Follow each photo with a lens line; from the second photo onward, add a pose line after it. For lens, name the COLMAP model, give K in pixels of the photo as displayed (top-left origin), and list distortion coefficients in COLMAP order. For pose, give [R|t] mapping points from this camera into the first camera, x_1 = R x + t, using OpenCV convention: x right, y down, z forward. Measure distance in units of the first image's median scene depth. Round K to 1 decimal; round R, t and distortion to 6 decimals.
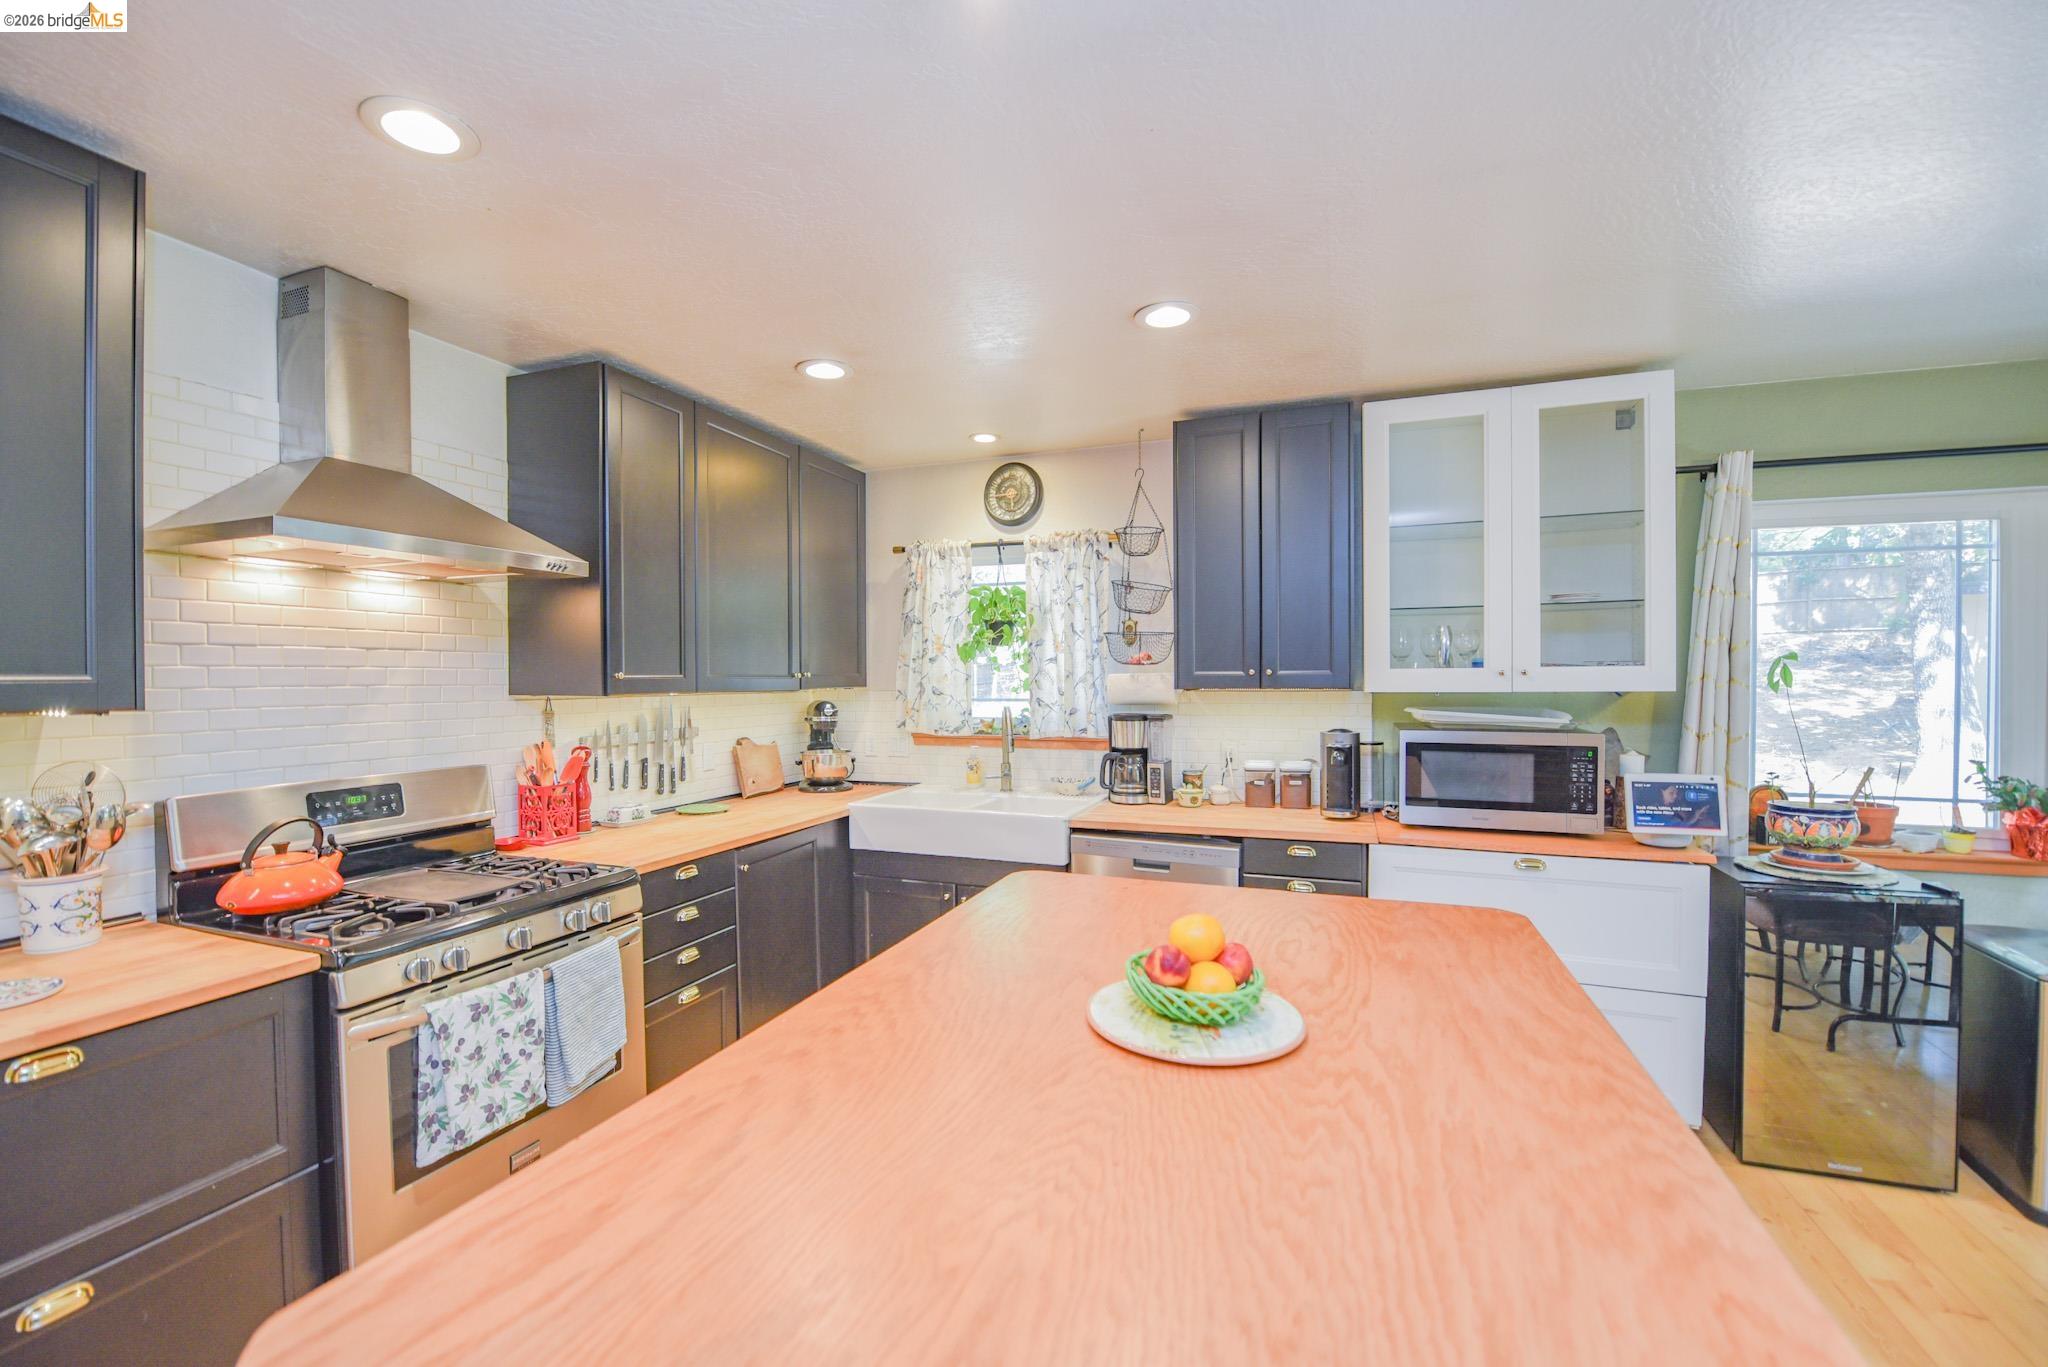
lens RADIAL K [[838.6, 0, 1024.0], [0, 838.6, 683.5], [0, 0, 1]] dist [-0.008671, -0.005724]
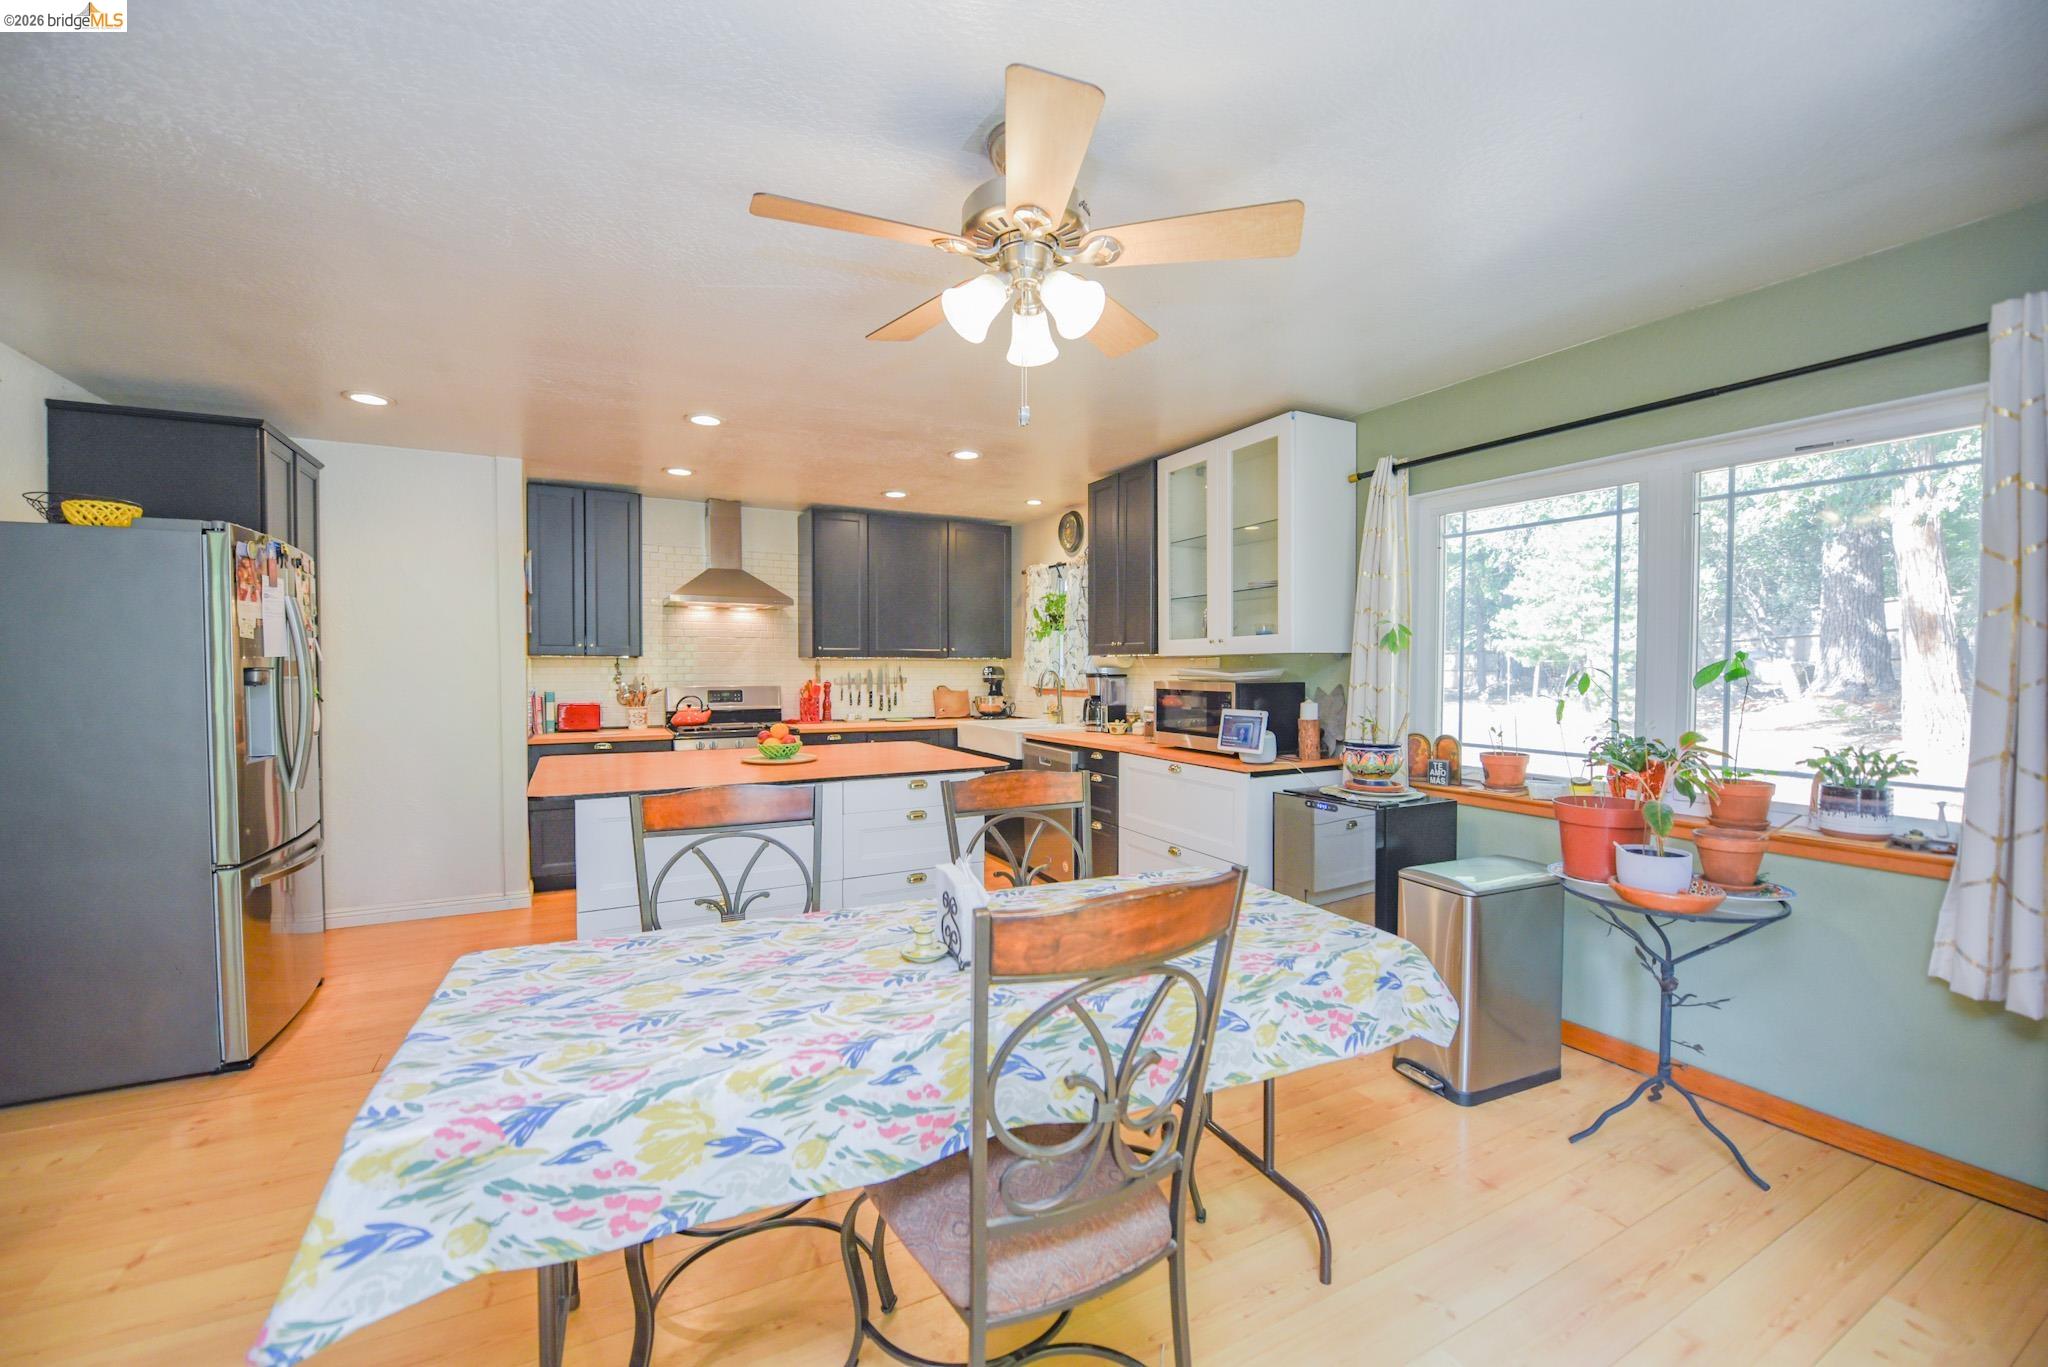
lens RADIAL K [[826.5, 0, 1023.3], [0, 826.5, 685.4], [0, 0, 1]] dist [-0.000252, 0.000001]
pose [[0.747501, 0.019235, -0.663982, 1.133462], [-0.008780, 0.999779, 0.019079, 0.034448], [0.664203, -0.008432, 0.747505, -0.236320]]
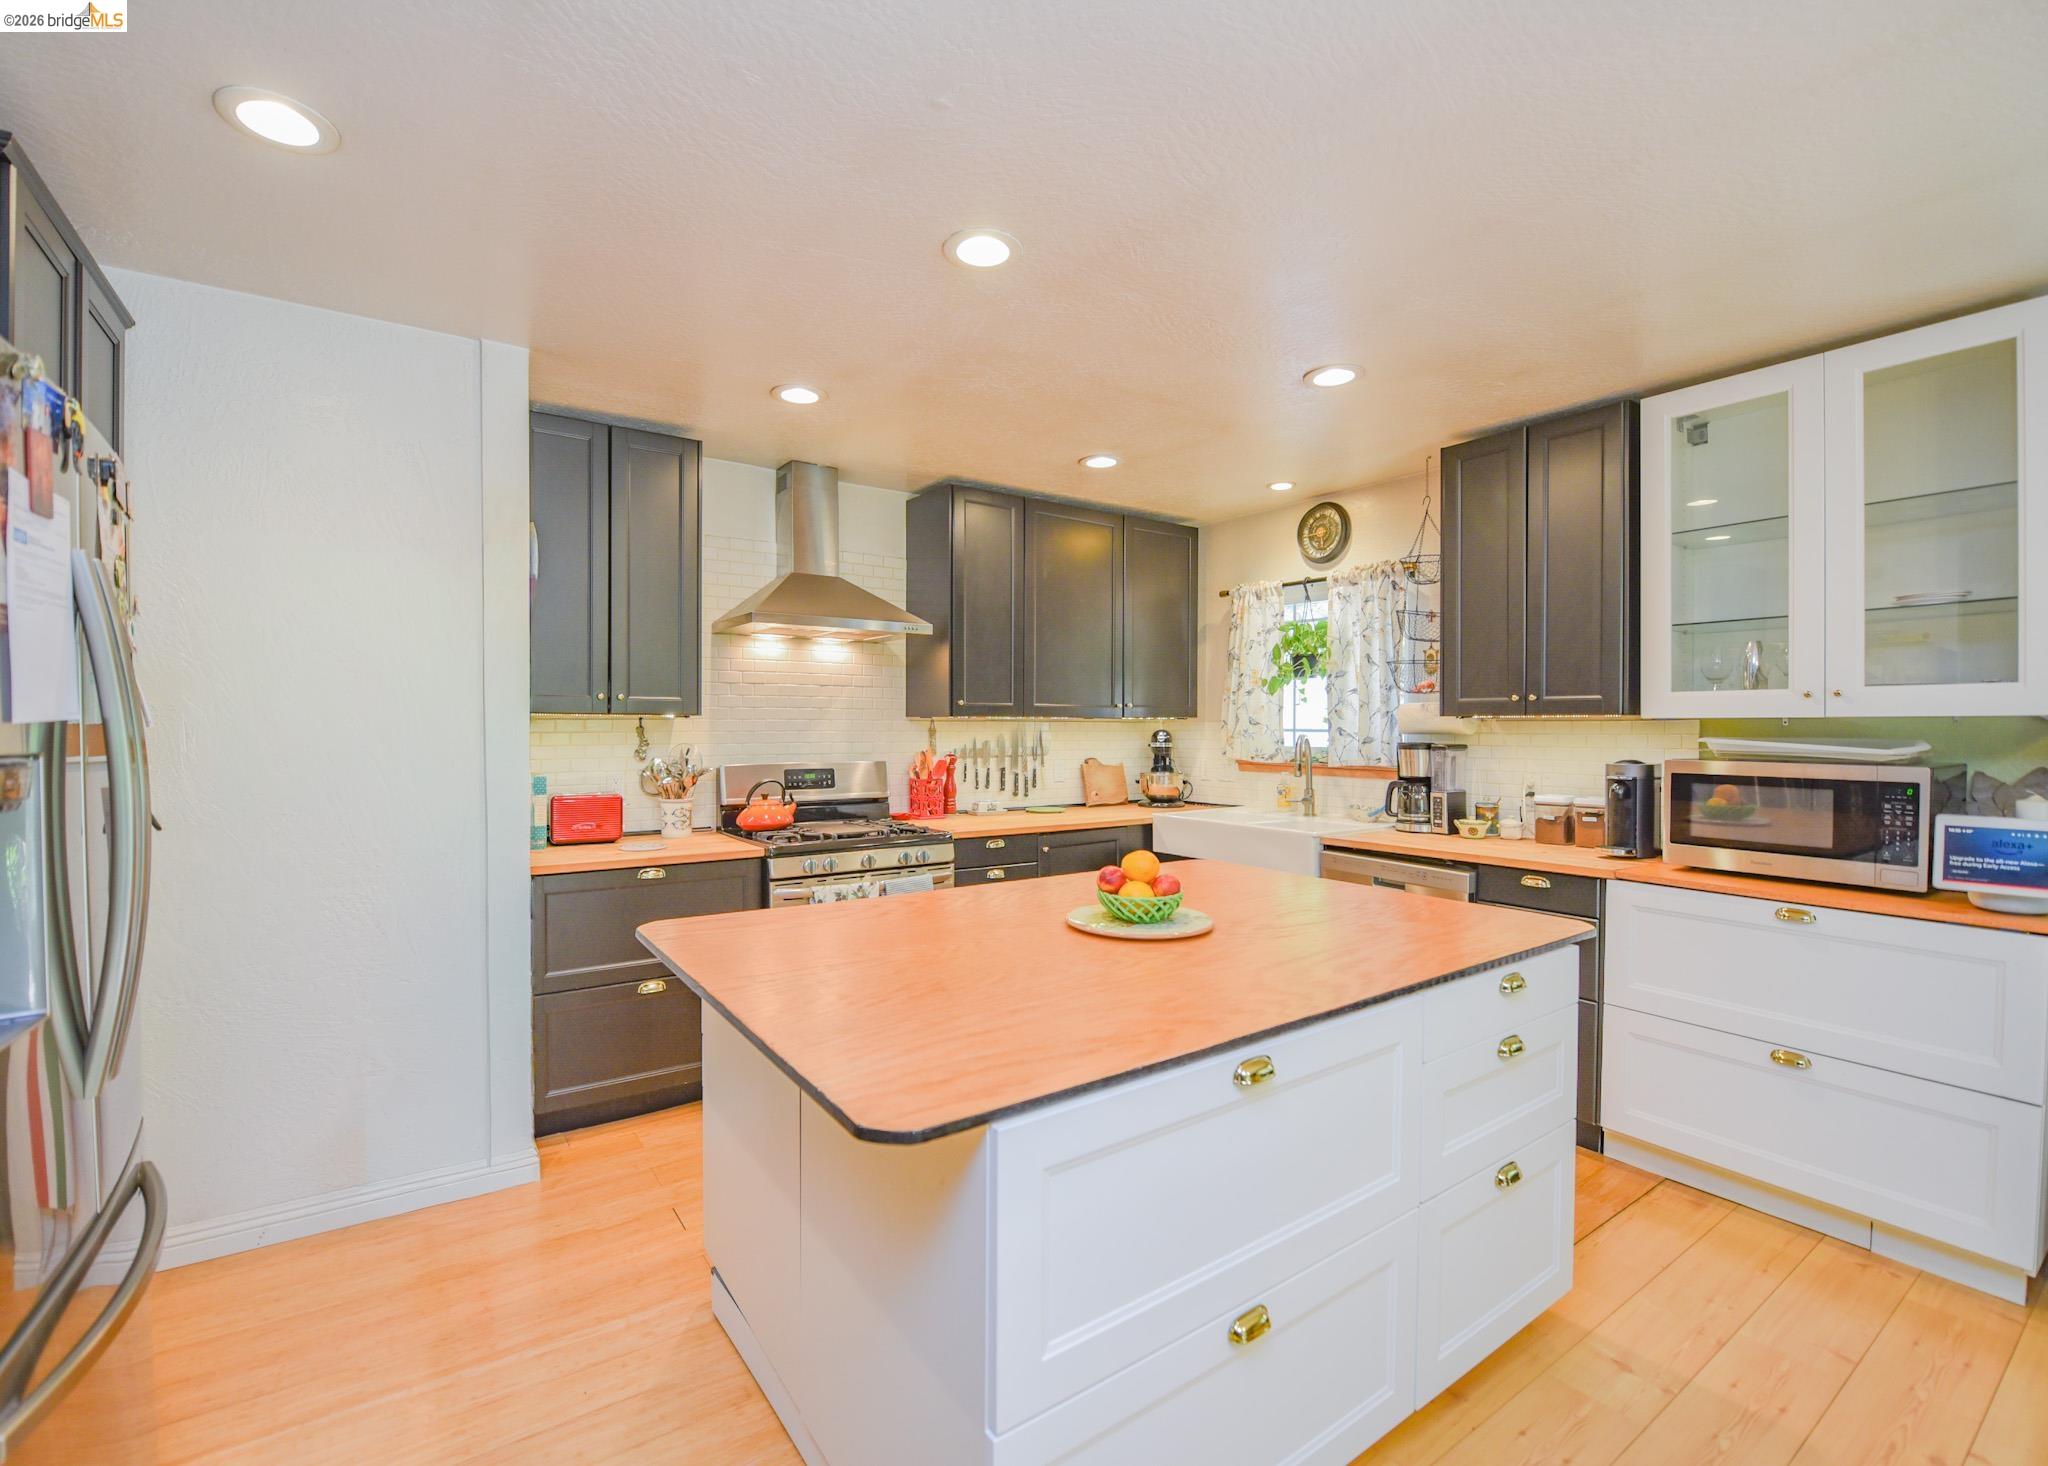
lens RADIAL K [[901.9, 0, 1021.3], [0, 901.9, 736.0], [0, 0, 1]] dist [-0.014497, -0.000029]
pose [[0.825911, 0.013378, -0.563642, 0.379297], [-0.010729, 0.999910, 0.008011, 0.027399], [0.563699, -0.000570, 0.825980, -0.168991]]
